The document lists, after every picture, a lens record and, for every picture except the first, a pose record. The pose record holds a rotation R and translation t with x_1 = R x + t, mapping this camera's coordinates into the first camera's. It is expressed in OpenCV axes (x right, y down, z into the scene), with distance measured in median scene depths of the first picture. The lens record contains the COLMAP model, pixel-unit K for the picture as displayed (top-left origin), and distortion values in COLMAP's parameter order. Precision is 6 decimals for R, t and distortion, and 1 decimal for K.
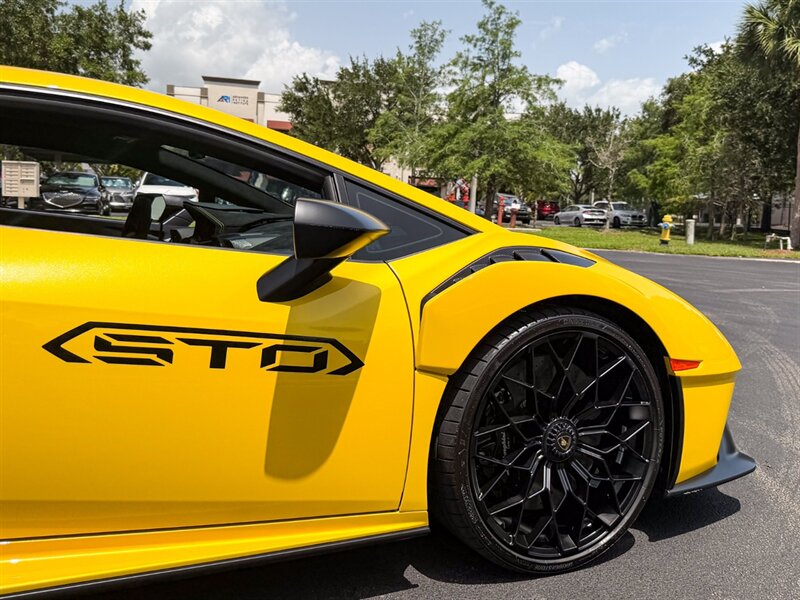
lens RADIAL K [[771.2, 0, 419.5], [0, 771.2, 254.9], [0, 0, 1]] dist [0.184729, -0.399931]
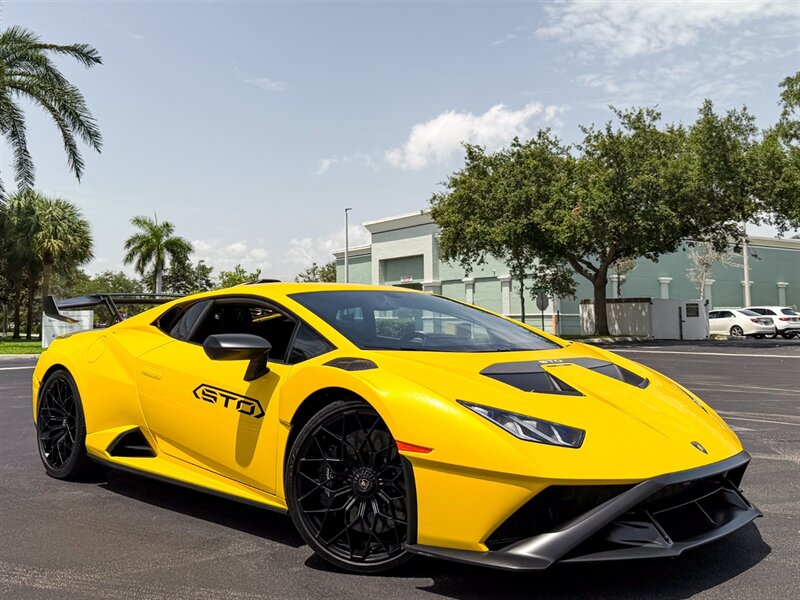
lens RADIAL K [[777.8, 0, 385.6], [0, 777.8, 242.0], [0, 0, 1]] dist [0.161509, -0.341931]
pose [[0.305322, -0.140124, -0.941883, 0.117211], [-0.039757, 0.986376, -0.159631, 0.000664], [0.951419, 0.086185, 0.295591, 0.038001]]
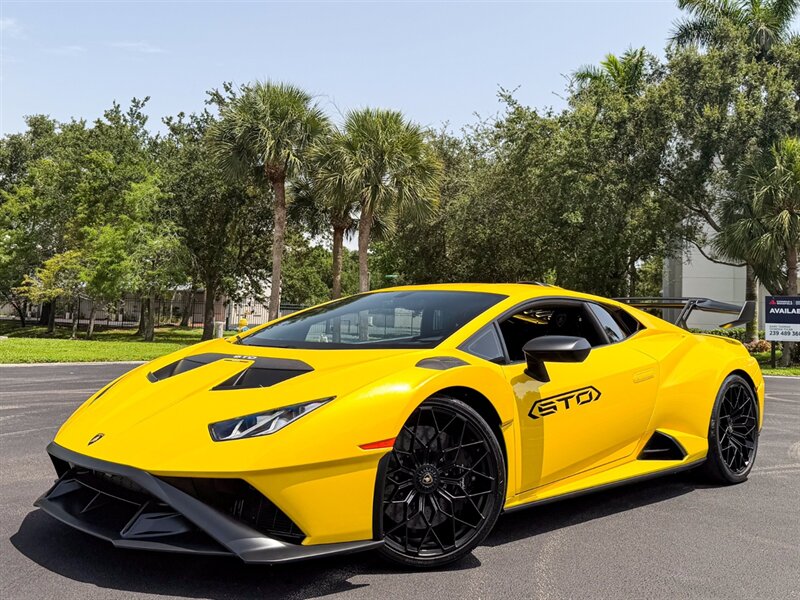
lens RADIAL K [[771.2, 0, 419.5], [0, 771.2, 254.9], [0, 0, 1]] dist [0.184729, -0.399931]
pose [[0.491147, 0.054476, 0.869372, -0.283099], [0.037828, 0.995767, -0.083767, -0.030360], [-0.870255, 0.074028, 0.487007, 0.273532]]
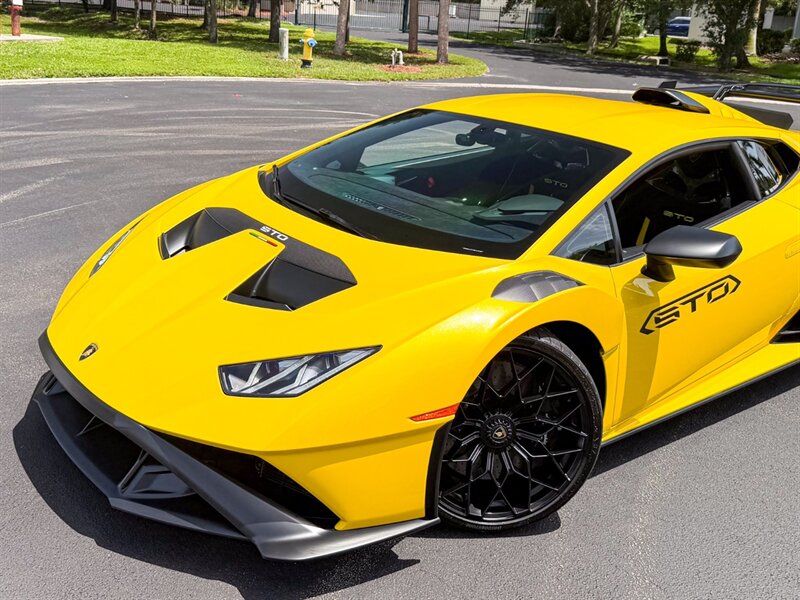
lens RADIAL K [[817.8, 0, 397.8], [0, 817.8, 244.4], [0, 0, 1]] dist [0.193942, -0.440266]
pose [[0.598156, -0.224672, 0.769241, -0.257947], [0.009764, 0.961868, 0.273340, -0.051723], [-0.801320, -0.155989, 0.577540, 0.287705]]
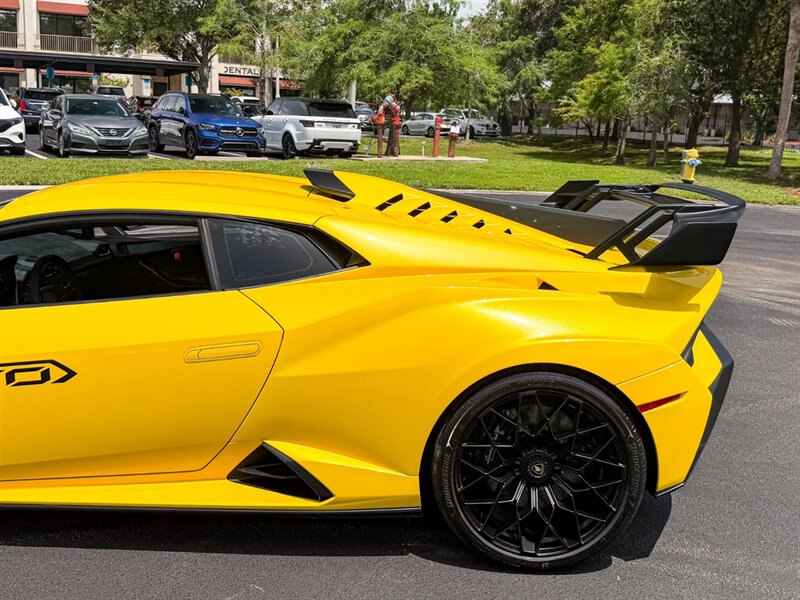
lens RADIAL K [[777.4, 0, 406.0], [0, 777.4, 235.3], [0, 0, 1]] dist [0.177930, -0.377783]
pose [[0.963147, -0.041333, 0.265780, -0.135170], [0.012557, 0.993955, 0.109072, -0.040856], [-0.268681, -0.101715, 0.957844, 0.221677]]
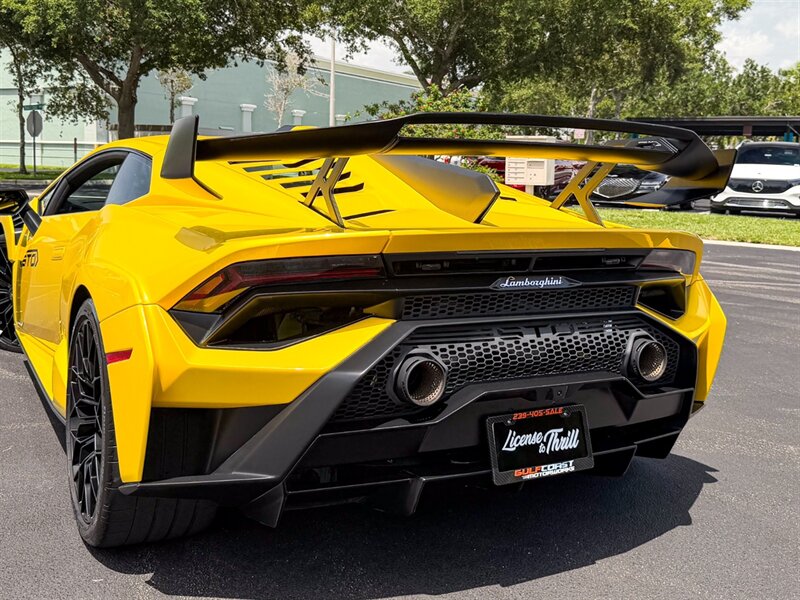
lens RADIAL K [[848.2, 0, 400.4], [0, 848.2, 263.0], [0, 0, 1]] dist [0.215903, -0.507403]
pose [[0.698465, 0.066530, -0.712545, -0.018986], [-0.046625, 0.997784, 0.047459, -0.024759], [0.714124, 0.000074, 0.700019, 0.262989]]
